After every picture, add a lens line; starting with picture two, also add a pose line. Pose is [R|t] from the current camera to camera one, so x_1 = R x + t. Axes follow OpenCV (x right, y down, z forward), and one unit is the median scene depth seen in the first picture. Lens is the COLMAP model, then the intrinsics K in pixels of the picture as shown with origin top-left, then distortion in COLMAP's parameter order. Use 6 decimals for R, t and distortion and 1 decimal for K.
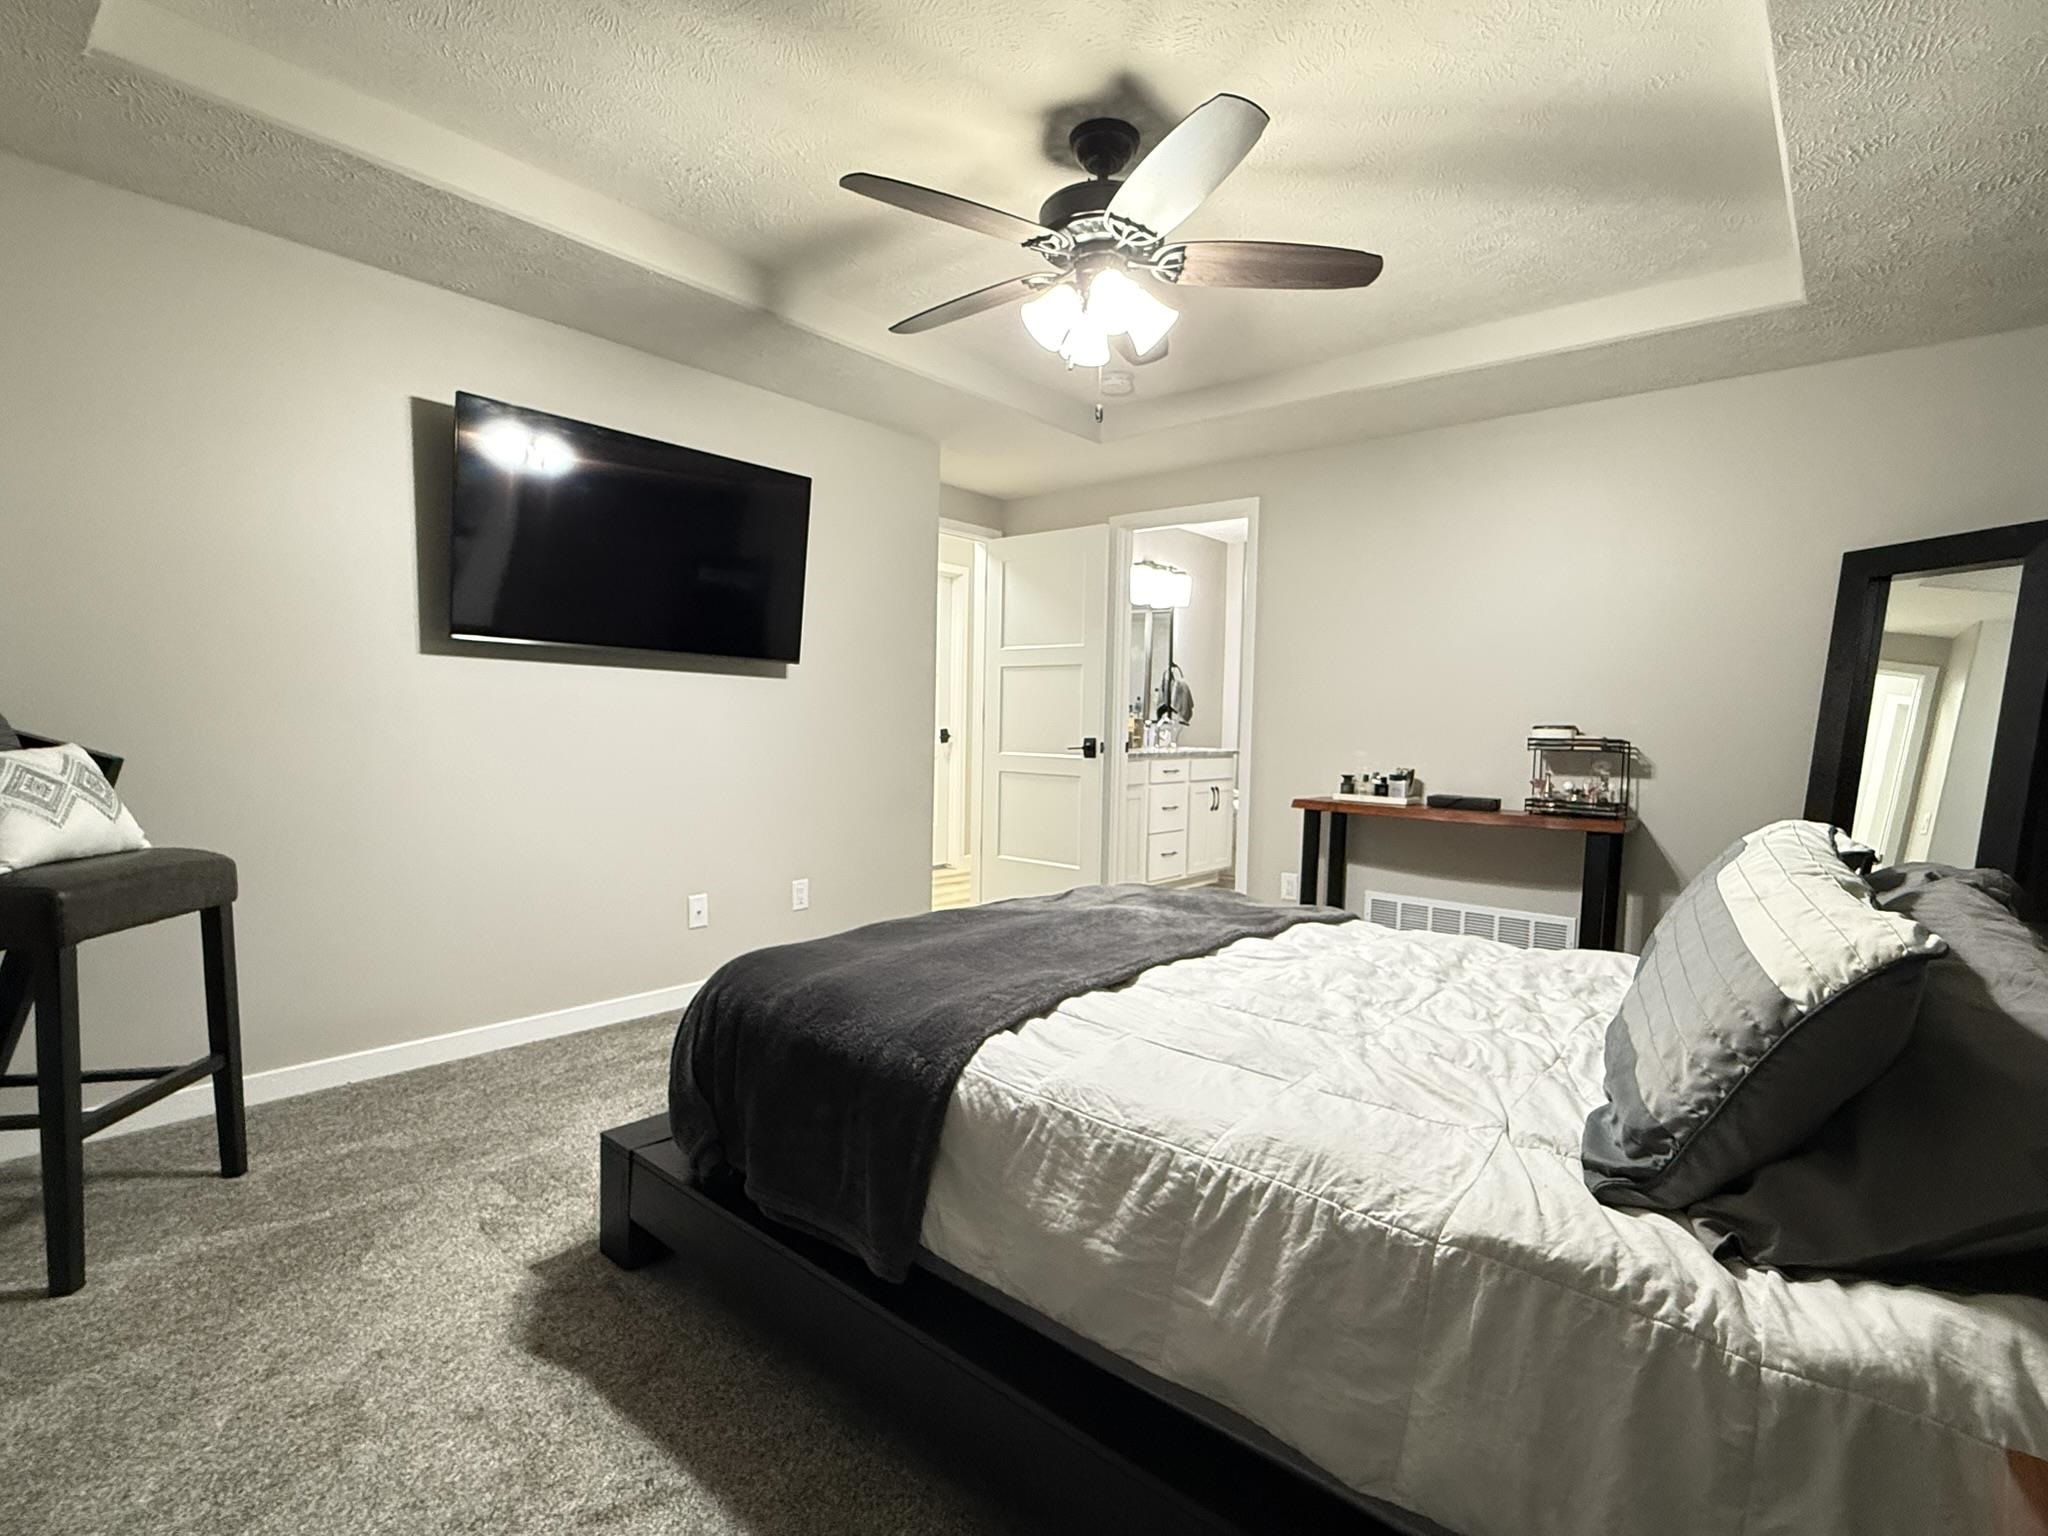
lens RADIAL K [[964.3, 0, 1025.5], [0, 964.3, 768.2], [0, 0, 1]] dist [-0.000201, -0.000001]
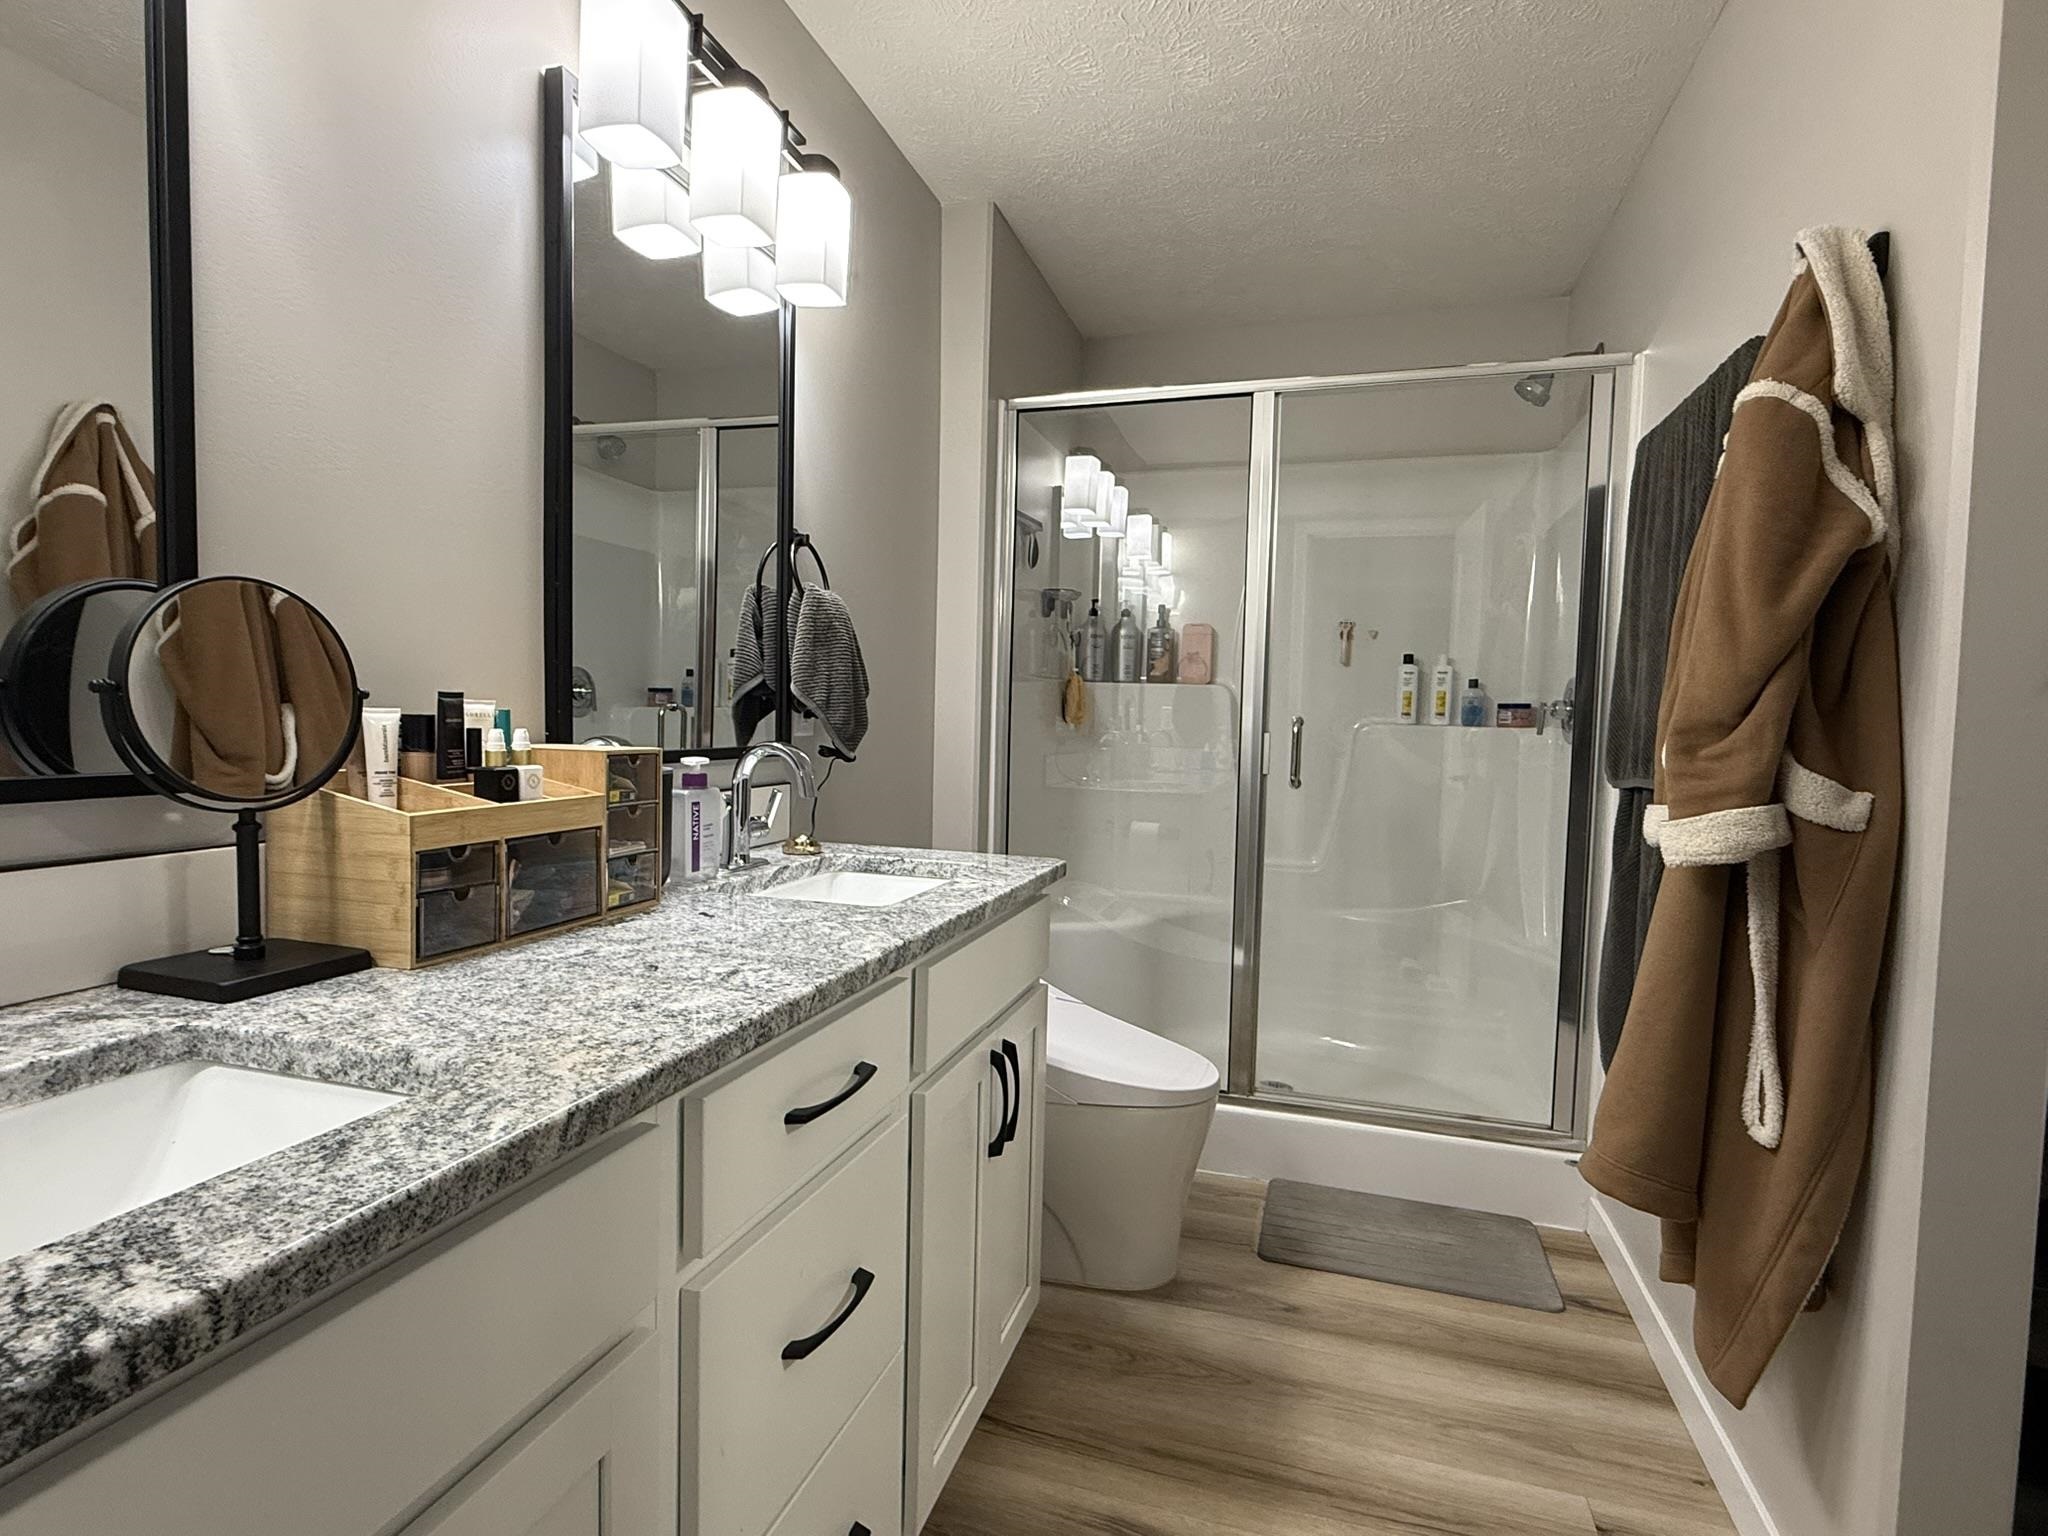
lens RADIAL K [[1013.3, 0, 1024.9], [0, 1013.3, 770.6], [0, 0, 1]] dist [-0.001075, -0.000015]
pose [[0.914434, -0.017024, 0.404376, 0.098151], [0.014747, 0.999853, 0.008744, -0.044403], [-0.404466, -0.002033, 0.914551, 0.725094]]
